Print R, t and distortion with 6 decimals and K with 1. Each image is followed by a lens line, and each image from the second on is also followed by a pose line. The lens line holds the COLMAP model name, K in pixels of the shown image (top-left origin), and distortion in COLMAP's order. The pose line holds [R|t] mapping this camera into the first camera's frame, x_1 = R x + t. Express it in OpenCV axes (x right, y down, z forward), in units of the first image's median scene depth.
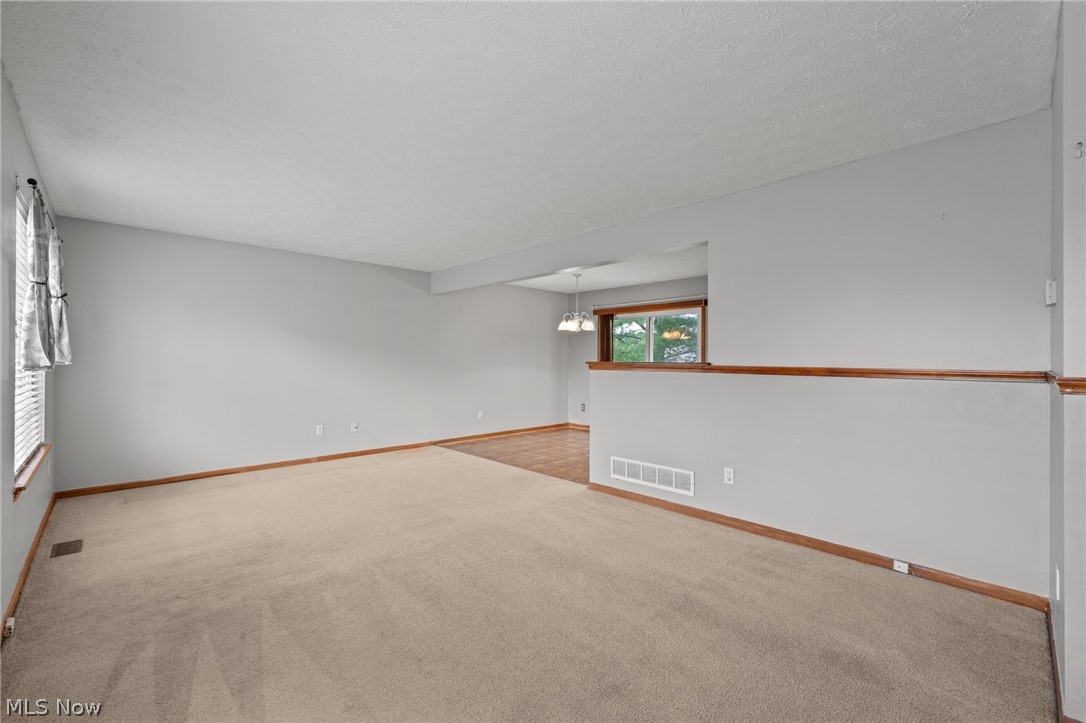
lens RADIAL K [[461.5, 0, 550.6], [0, 461.5, 361.9], [0, 0, 1]] dist [-0.003209, 0.000930]
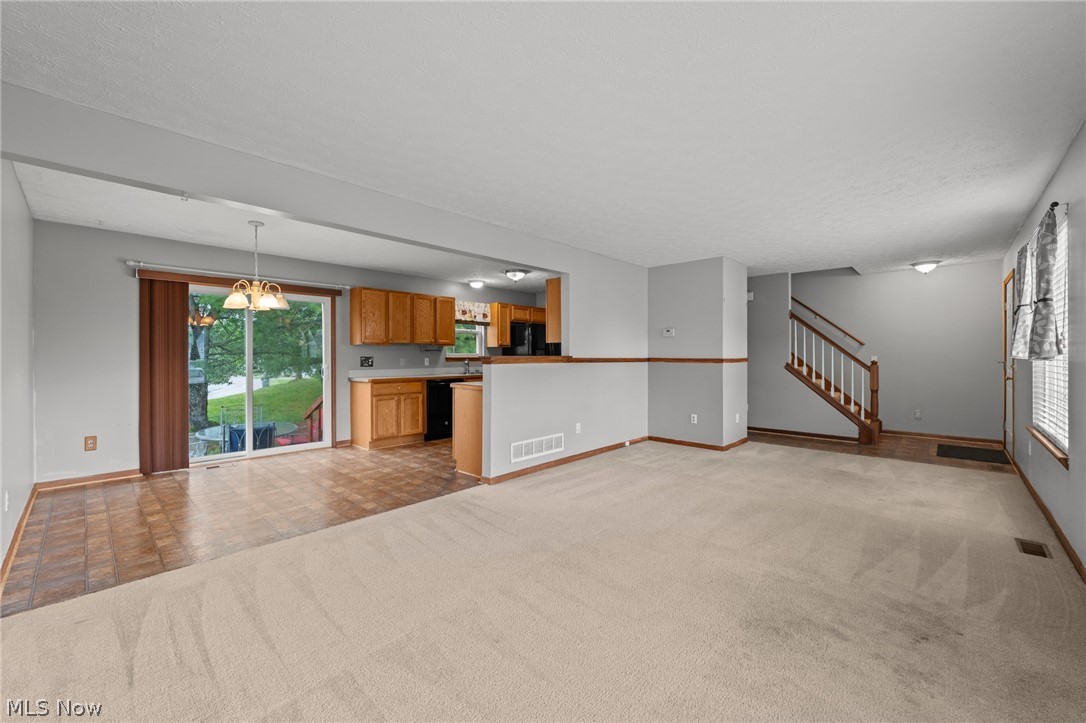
lens RADIAL K [[418.6, 0, 533.4], [0, 418.6, 356.7], [0, 0, 1]] dist [-0.001279, 0.000125]
pose [[-0.037100, -0.003938, 0.999304, -0.972530], [0.004968, 0.999979, 0.004125, -0.001991], [-0.999299, 0.005117, -0.037080, 1.135244]]
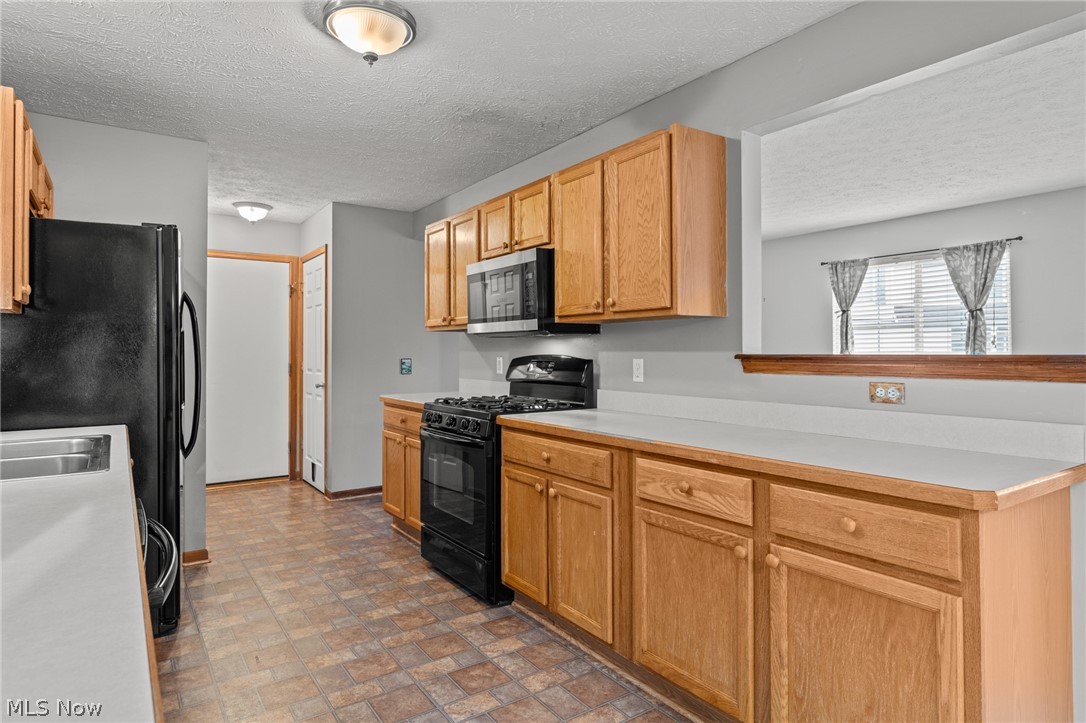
lens RADIAL K [[615.8, 0, 538.6], [0, 615.8, 344.5], [0, 0, 1]] dist [0.004246, -0.000335]
pose [[-0.984649, 0.000852, 0.174541, 0.440567], [-0.000925, 0.999949, -0.010099, -0.002189], [-0.174541, -0.010105, -0.984598, 1.724854]]
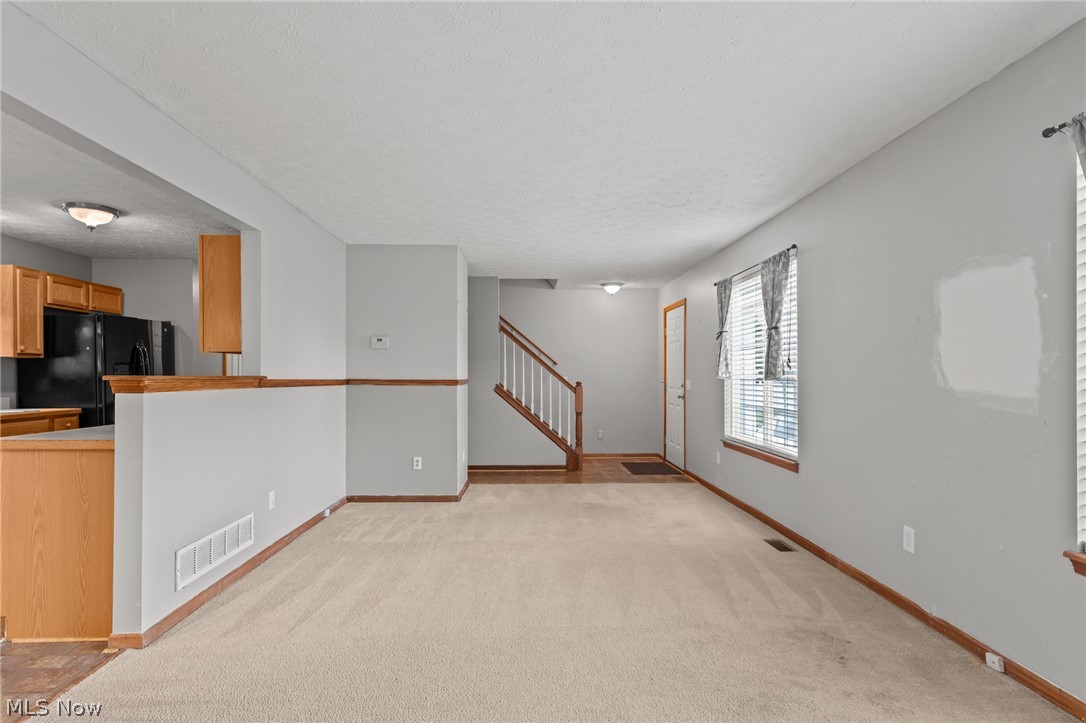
lens RADIAL K [[570.6, 0, 540.8], [0, 570.6, 375.7], [0, 0, 1]] dist [0.005450, -0.002096]
pose [[-0.724400, -0.002423, 0.689375, -0.731862], [0.000600, 0.999991, 0.004146, -0.002708], [-0.689379, 0.003417, -0.724392, 1.368697]]
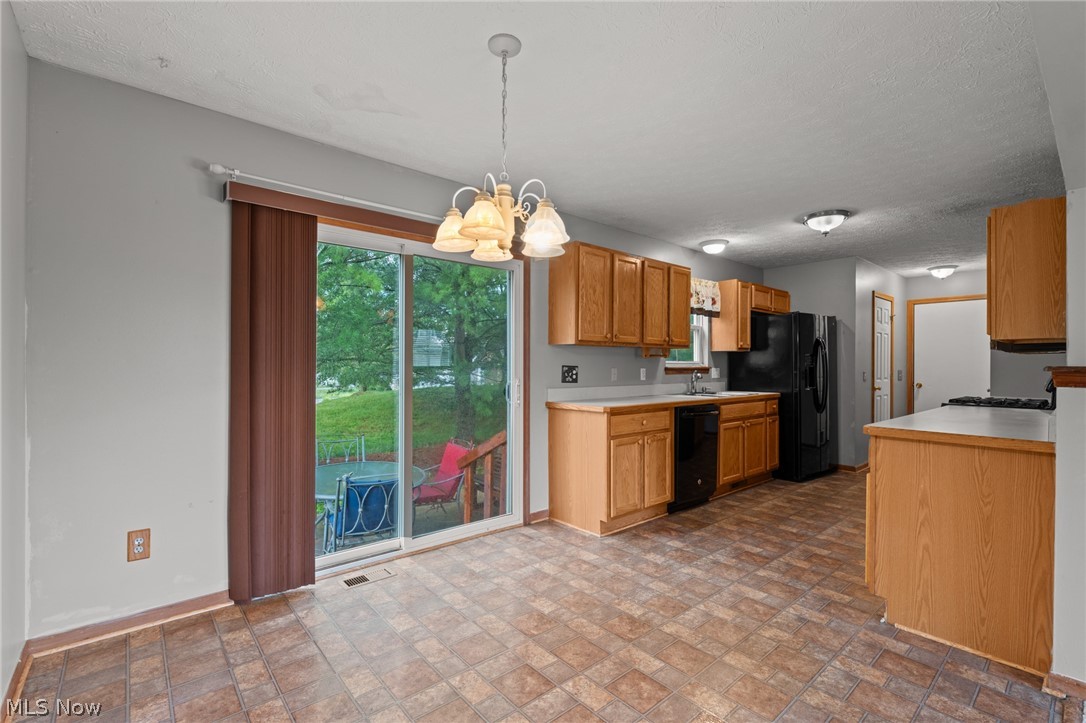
lens RADIAL K [[479.9, 0, 544.9], [0, 479.9, 365.2], [0, 0, 1]] dist [0.001454, 0.000094]
pose [[0.059794, -0.003471, 0.998205, -0.404392], [-0.001622, 0.999992, 0.003575, -0.002505], [-0.998209, -0.001832, 0.059788, 1.712654]]
